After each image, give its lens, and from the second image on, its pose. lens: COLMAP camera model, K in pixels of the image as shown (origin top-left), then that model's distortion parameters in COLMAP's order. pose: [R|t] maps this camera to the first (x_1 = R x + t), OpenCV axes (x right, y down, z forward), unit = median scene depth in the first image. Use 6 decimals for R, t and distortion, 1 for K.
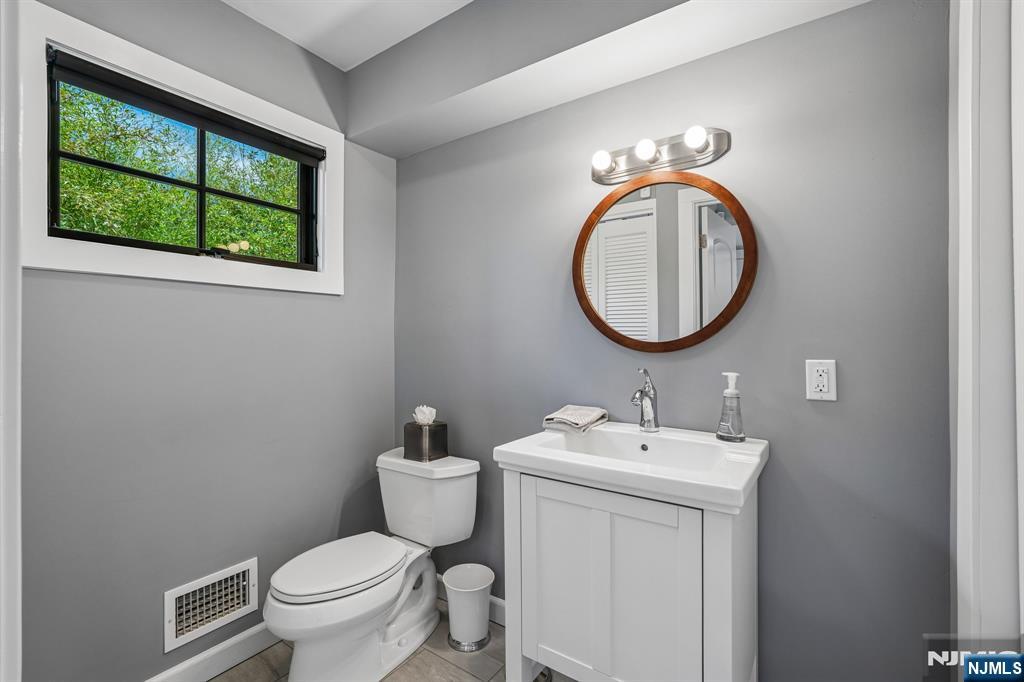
lens RADIAL K [[455.9, 0, 511.7], [0, 455.9, 339.9], [0, 0, 1]] dist [-0.014285, 0.006479]
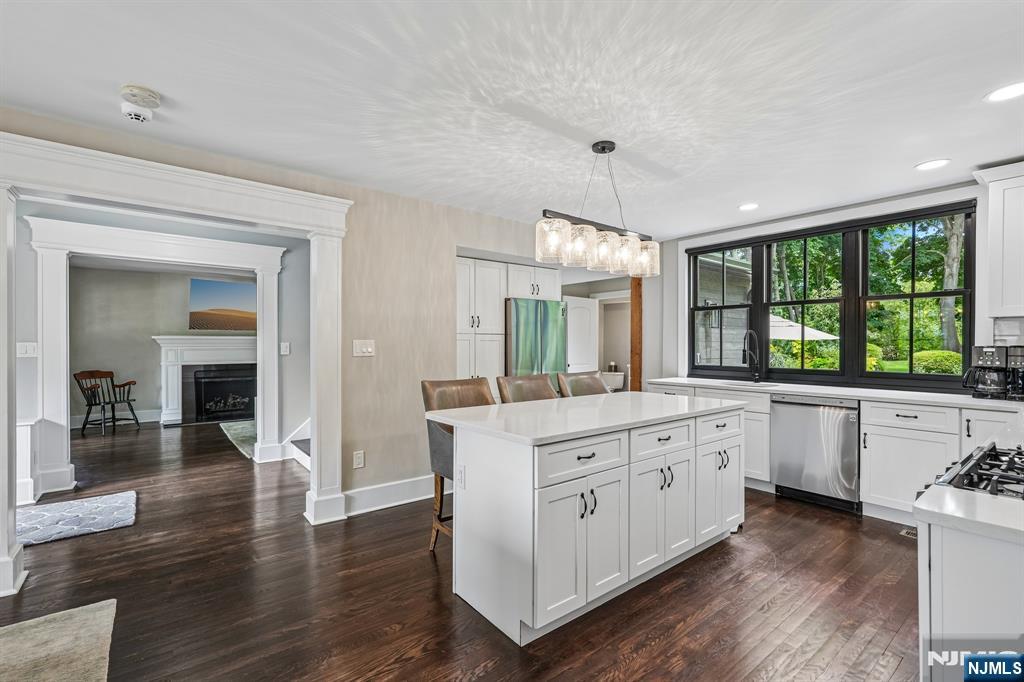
lens RADIAL K [[455.9, 0, 501.1], [0, 455.9, 342.6], [0, 0, 1]] dist [-0.014285, 0.006479]
pose [[0.950583, 0.000994, -0.310470, 0.187726], [-0.000917, 1.000000, 0.000395, -0.059705], [0.310470, -0.000091, 0.950583, -3.988227]]
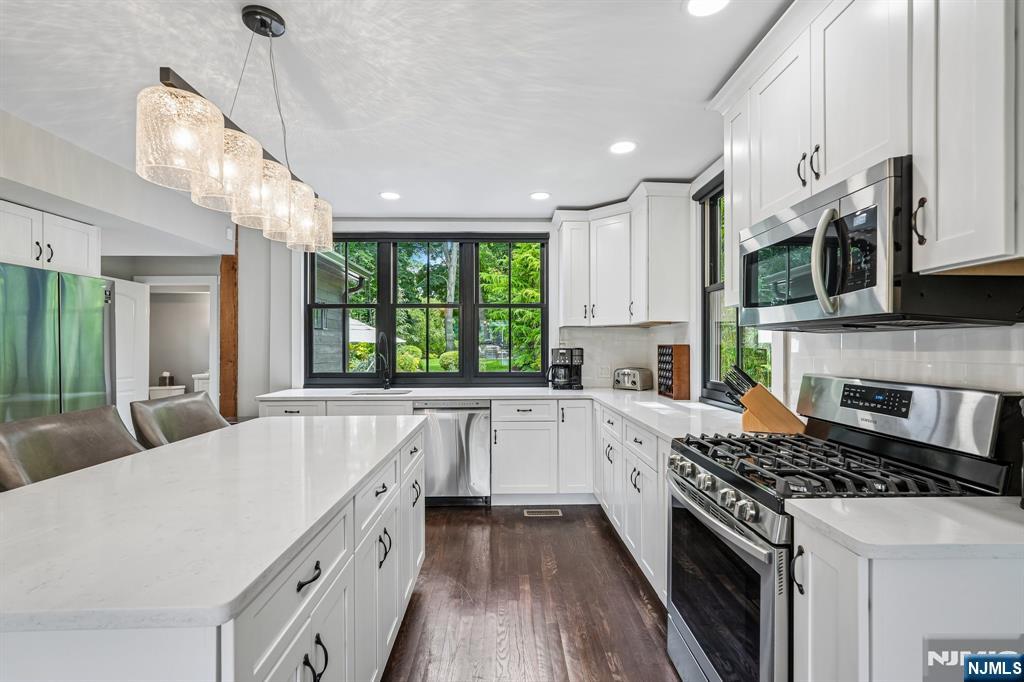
lens RADIAL K [[455.9, 0, 509.1], [0, 455.9, 343.0], [0, 0, 1]] dist [-0.014285, 0.006479]
pose [[0.815489, 0.001582, 0.578771, -0.054705], [0.000618, 0.999993, -0.003604, -0.066270], [-0.578773, 0.003296, 0.815482, -3.507071]]
